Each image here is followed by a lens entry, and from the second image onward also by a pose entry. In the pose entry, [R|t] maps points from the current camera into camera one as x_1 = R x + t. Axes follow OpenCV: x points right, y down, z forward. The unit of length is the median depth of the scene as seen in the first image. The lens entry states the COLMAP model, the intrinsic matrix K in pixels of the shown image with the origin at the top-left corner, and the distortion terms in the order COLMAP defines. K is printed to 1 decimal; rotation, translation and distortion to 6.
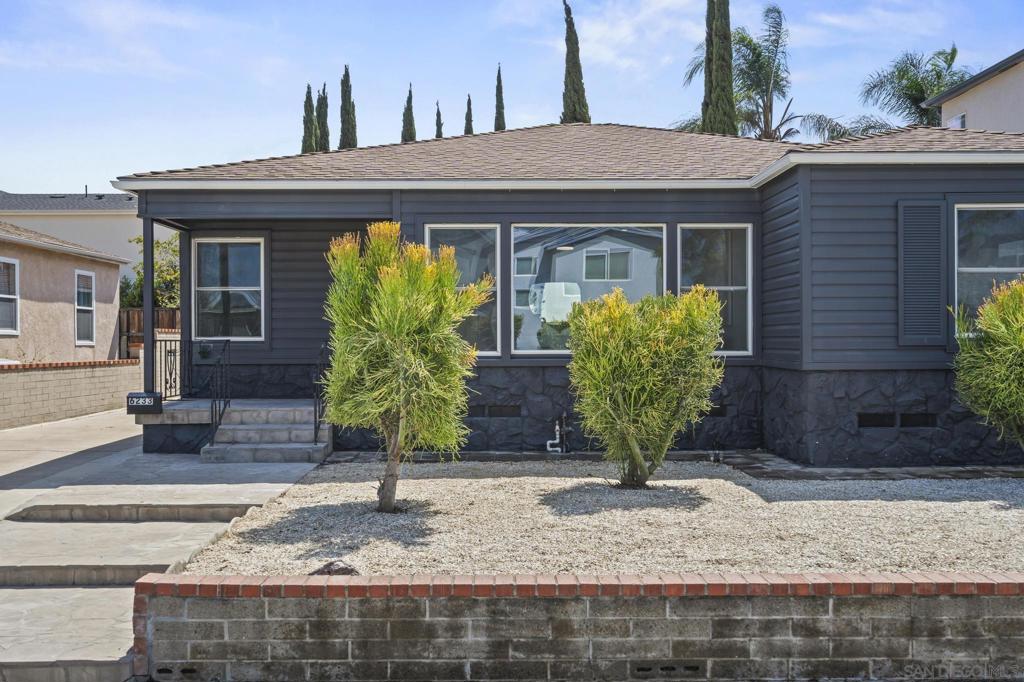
lens RADIAL K [[974.6, 0, 512.5], [0, 974.6, 345.0], [0, 0, 1]] dist [0.015647, 0.000000]
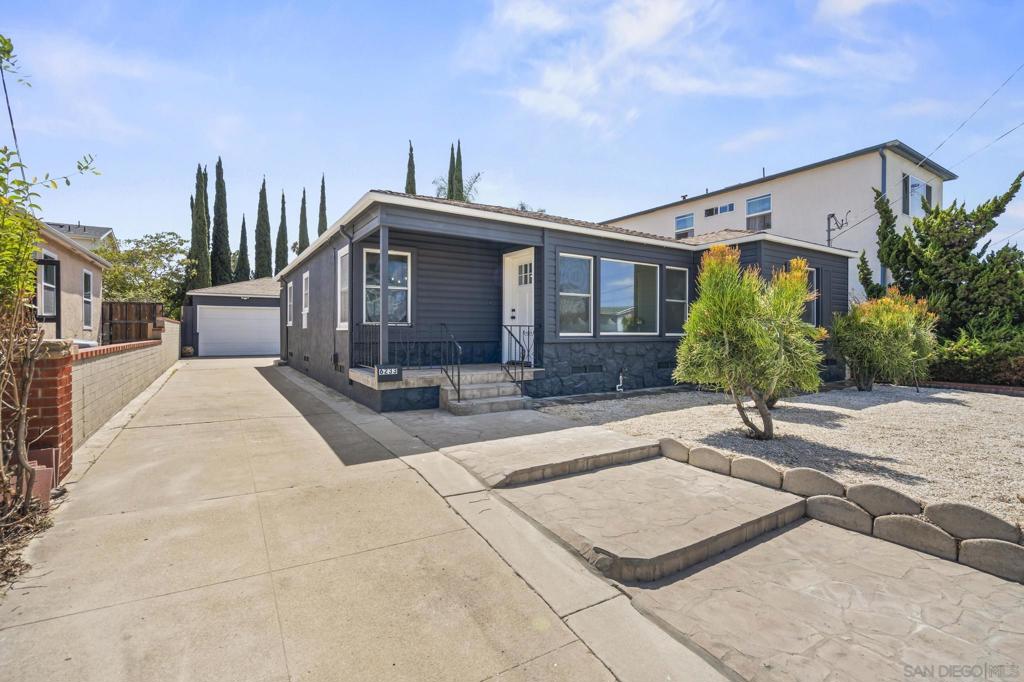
lens RADIAL K [[456.9, 0, 510.4], [0, 456.9, 330.9], [0, 0, 1]] dist [-0.002724, 0.000814]
pose [[0.849107, 0.007669, 0.528166, -0.546538], [-0.003662, 0.999956, -0.008632, 0.009903], [-0.528209, 0.005395, 0.849098, 0.411608]]
